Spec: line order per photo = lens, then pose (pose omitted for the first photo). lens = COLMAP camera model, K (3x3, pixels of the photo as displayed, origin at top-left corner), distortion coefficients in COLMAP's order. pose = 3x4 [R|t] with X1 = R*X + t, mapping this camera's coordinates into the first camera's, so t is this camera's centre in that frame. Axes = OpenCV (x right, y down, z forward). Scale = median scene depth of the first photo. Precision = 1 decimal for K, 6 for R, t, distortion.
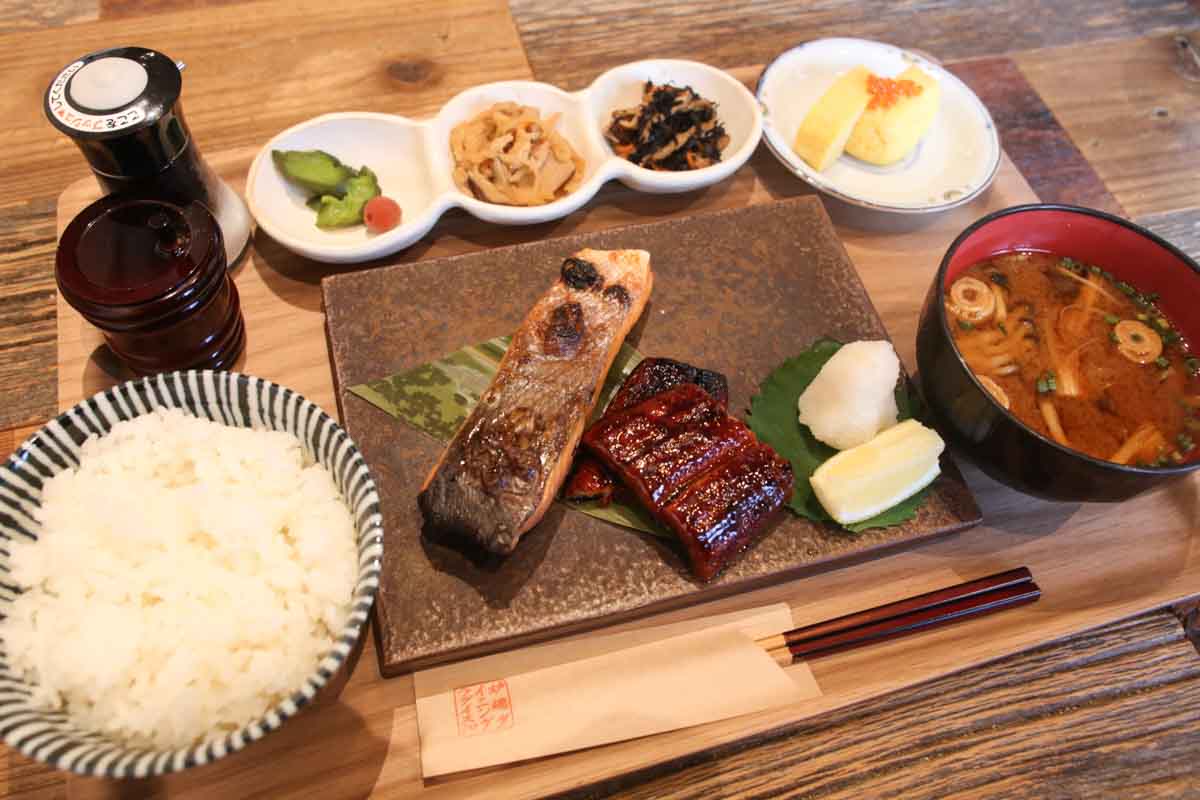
lens RADIAL K [[958.5, 0, 576.8], [0, 958.5, 398.2], [0, 0, 1]] dist [-0.080877, 0.053504]
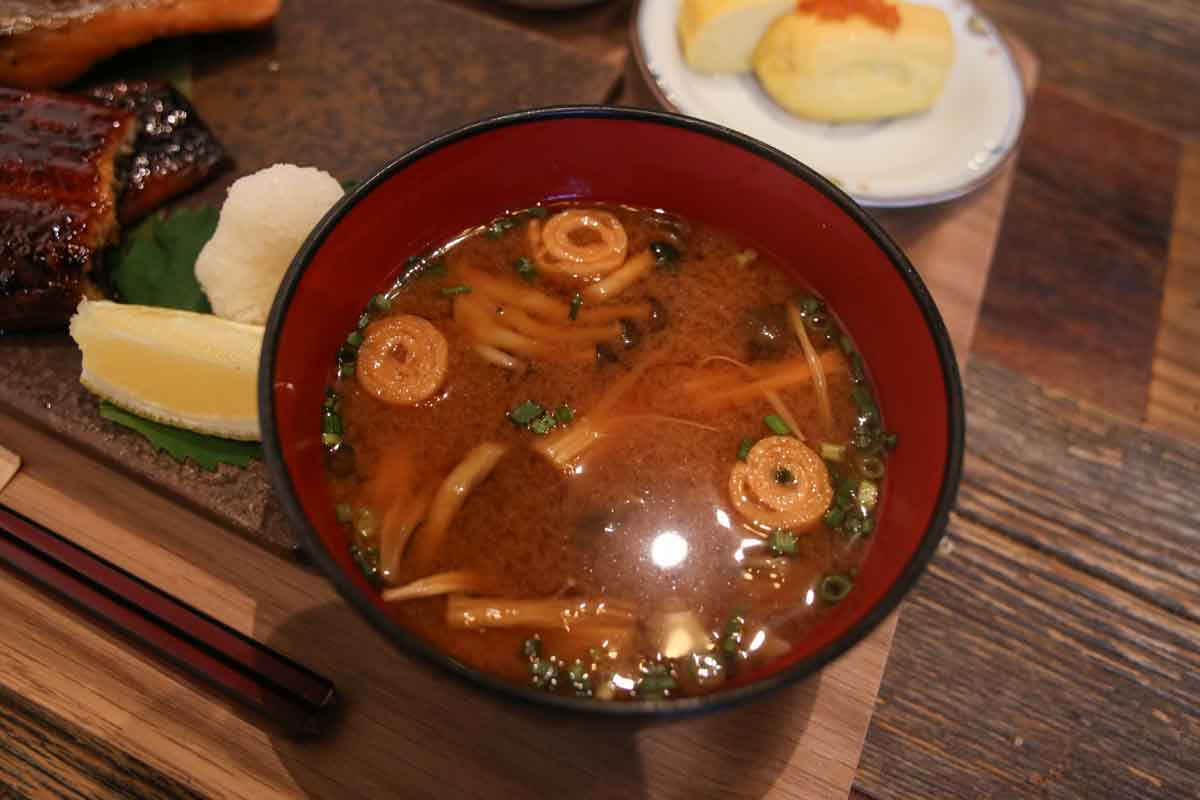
lens RADIAL K [[893.7, 0, 600.0], [0, 893.7, 400.0], [0, 0, 1]] dist [-0.050279, 0.001505]
pose [[0.766391, 0.556882, -0.320197, 0.658272], [-0.565569, 0.821309, 0.074721, -0.078419], [0.304591, 0.123828, 0.944400, 0.540902]]
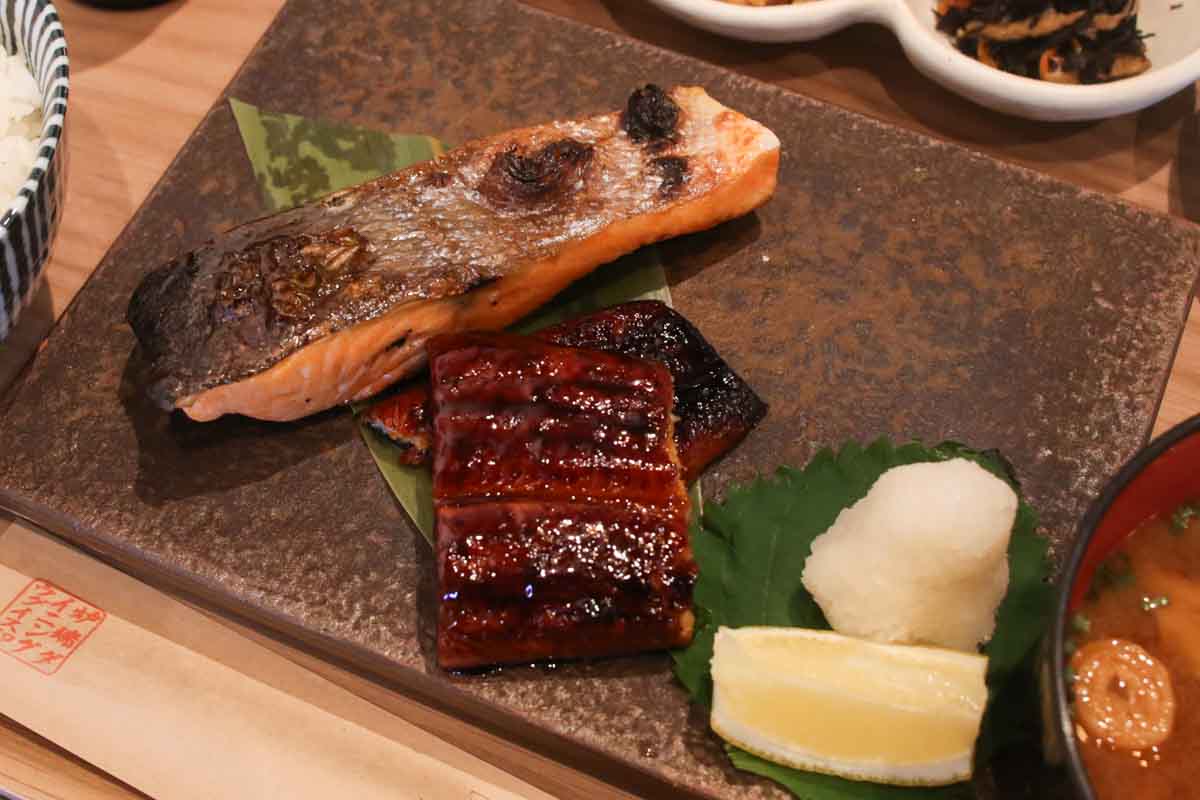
lens RADIAL K [[1719.3, 0, 596.7], [0, 1719.3, 400.5], [0, 0, 1]] dist [-0.051289, -0.036155]
pose [[0.779224, 0.508503, -0.366381, 0.442213], [-0.514930, 0.852675, 0.088274, -0.063615], [0.357292, 0.119876, 0.926268, 0.096171]]
